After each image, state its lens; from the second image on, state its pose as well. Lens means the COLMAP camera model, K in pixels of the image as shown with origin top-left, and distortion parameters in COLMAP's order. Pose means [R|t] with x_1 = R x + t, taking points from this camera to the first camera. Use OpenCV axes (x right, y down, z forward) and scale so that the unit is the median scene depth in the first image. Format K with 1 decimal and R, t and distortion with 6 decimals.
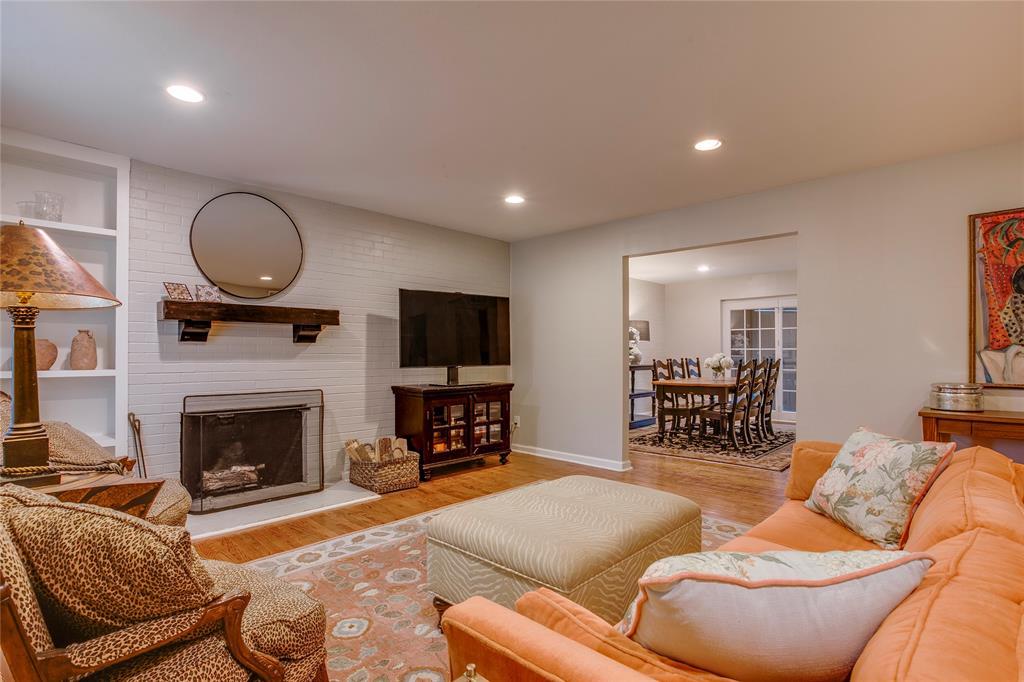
lens RADIAL K [[525.9, 0, 501.9], [0, 525.9, 344.4], [0, 0, 1]] dist [-0.000563, 0.003117]
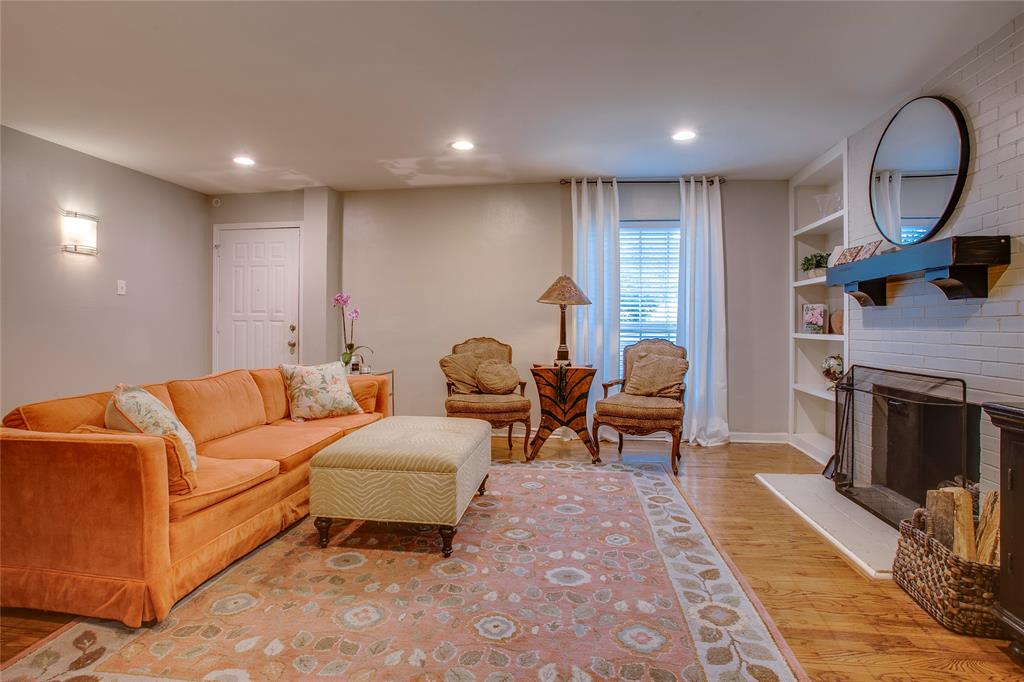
lens RADIAL K [[495.3, 0, 504.6], [0, 495.3, 333.6], [0, 0, 1]] dist [-0.065617, 0.024413]
pose [[-0.802370, 0.001445, -0.596825, 0.415083], [0.002439, 0.999997, -0.000857, 0.040852], [0.596821, -0.002143, -0.802371, 1.306146]]
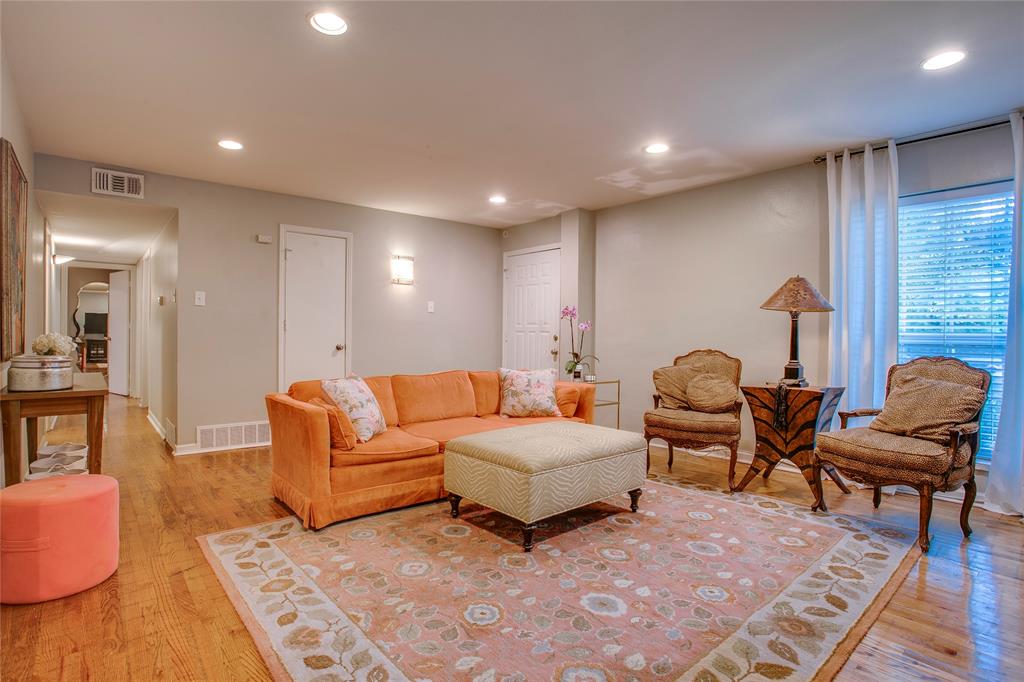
lens RADIAL K [[495.3, 0, 508.0], [0, 495.3, 339.4], [0, 0, 1]] dist [-0.065617, 0.024413]
pose [[-0.997470, -0.013925, 0.069705, 0.092664], [-0.014508, 0.999864, -0.007856, 0.041287], [-0.069586, -0.008847, -0.997537, 1.428047]]
